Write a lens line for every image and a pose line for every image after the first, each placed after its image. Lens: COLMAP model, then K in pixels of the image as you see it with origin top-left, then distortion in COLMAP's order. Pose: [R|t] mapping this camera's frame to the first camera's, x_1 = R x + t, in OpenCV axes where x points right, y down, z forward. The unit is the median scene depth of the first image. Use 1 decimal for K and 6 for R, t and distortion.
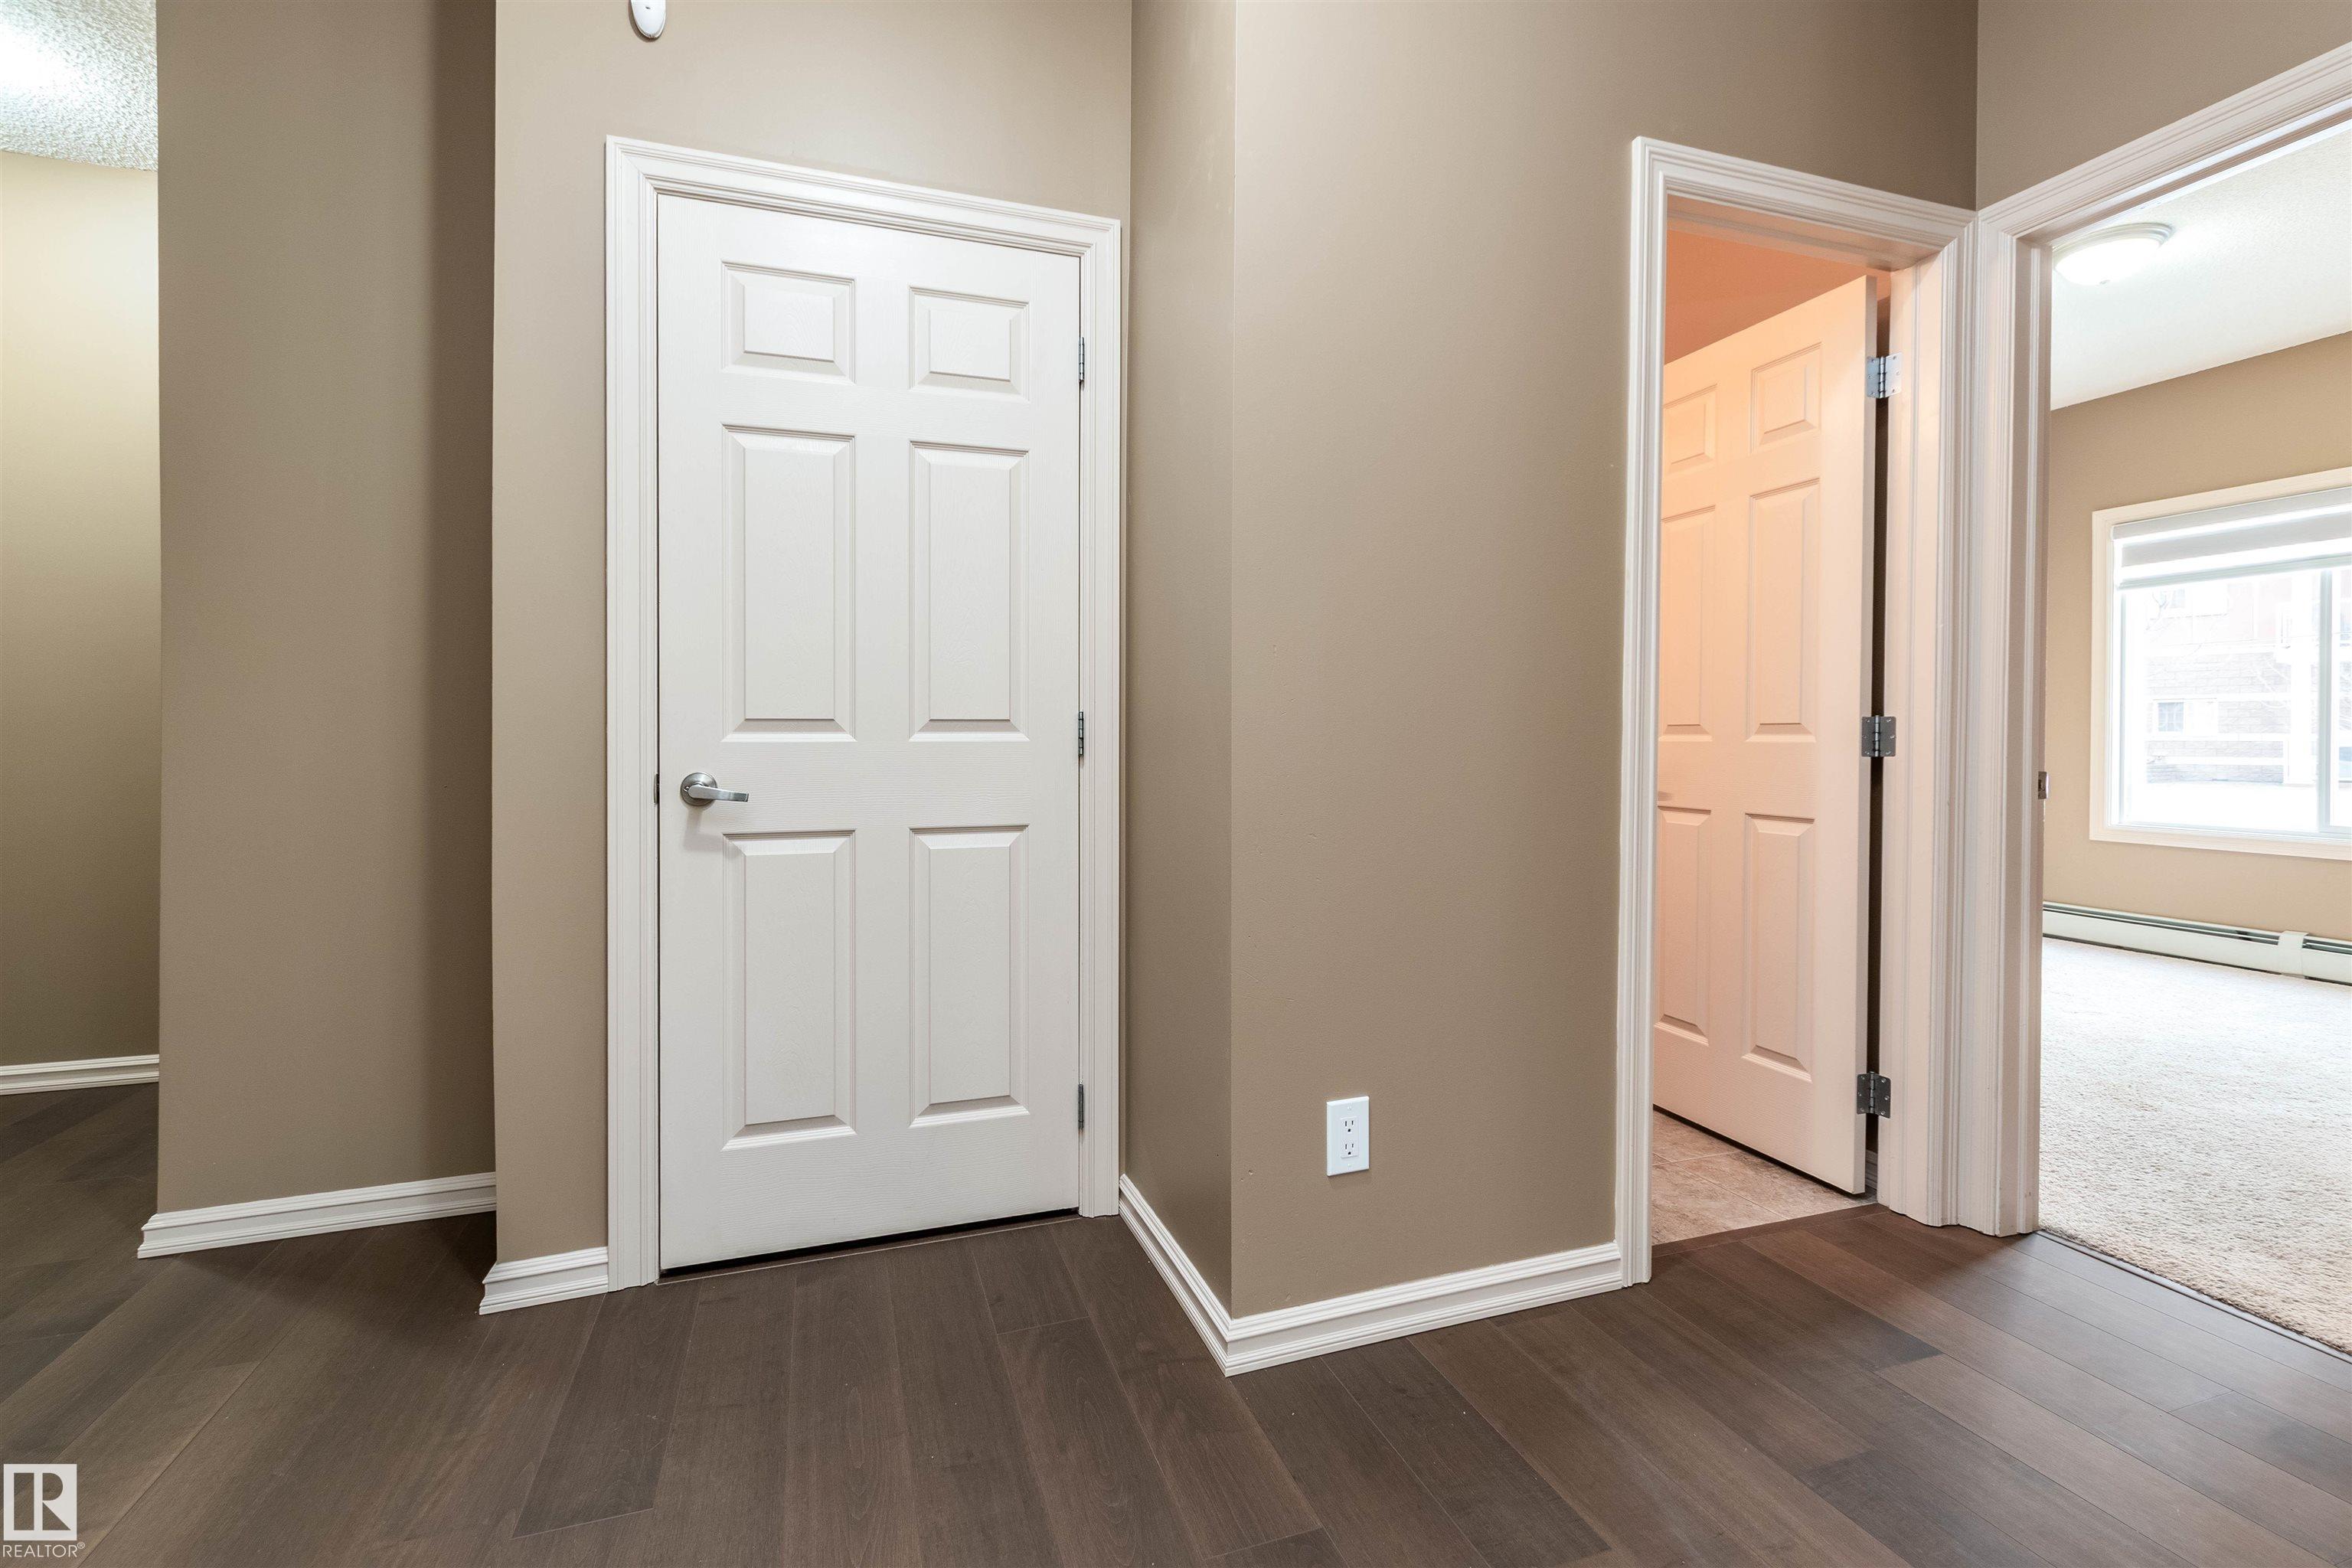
lens RADIAL K [[1077.0, 0, 1132.3], [0, 1077.0, 783.3], [0, 0, 1]] dist [0.006382, -0.000877]
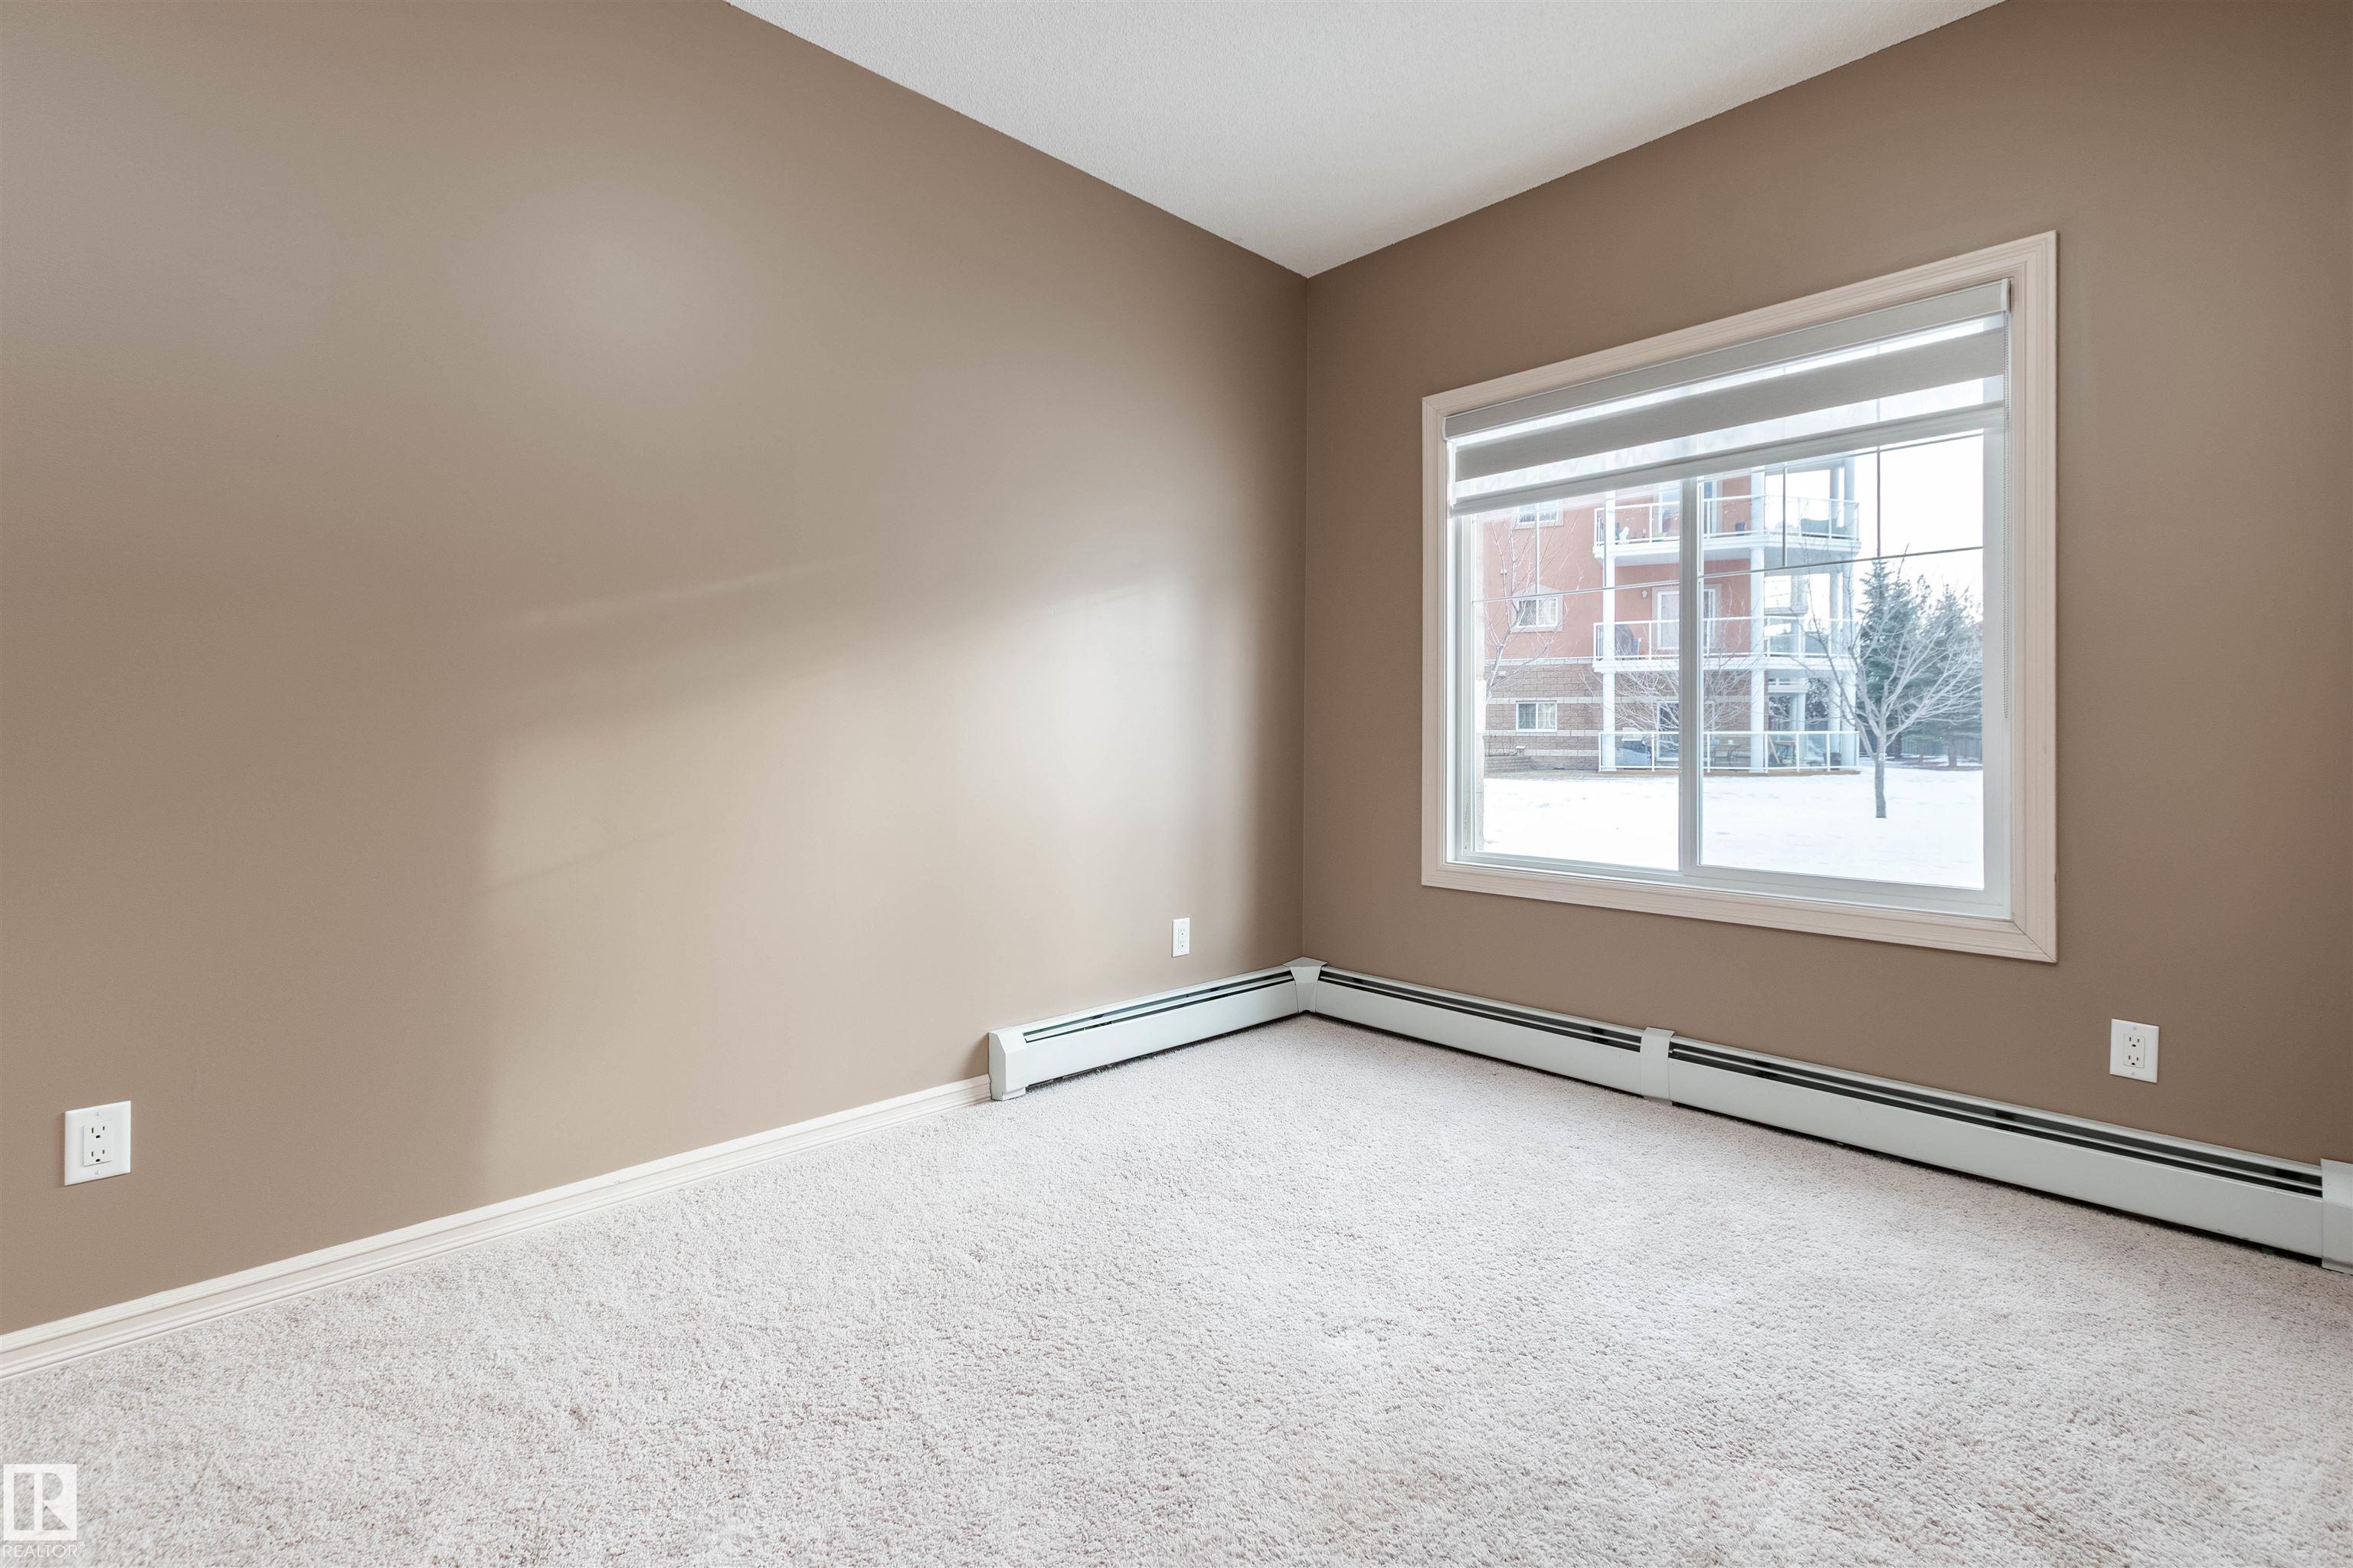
lens RADIAL K [[1077.5, 0, 1132.7], [0, 1077.5, 783.3], [0, 0, 1]] dist [0.006382, -0.000877]
pose [[0.916232, -0.015426, 0.400351, 0.457825], [0.012965, 0.999877, 0.008856, -0.019570], [-0.400439, -0.002924, 0.916319, 0.464290]]
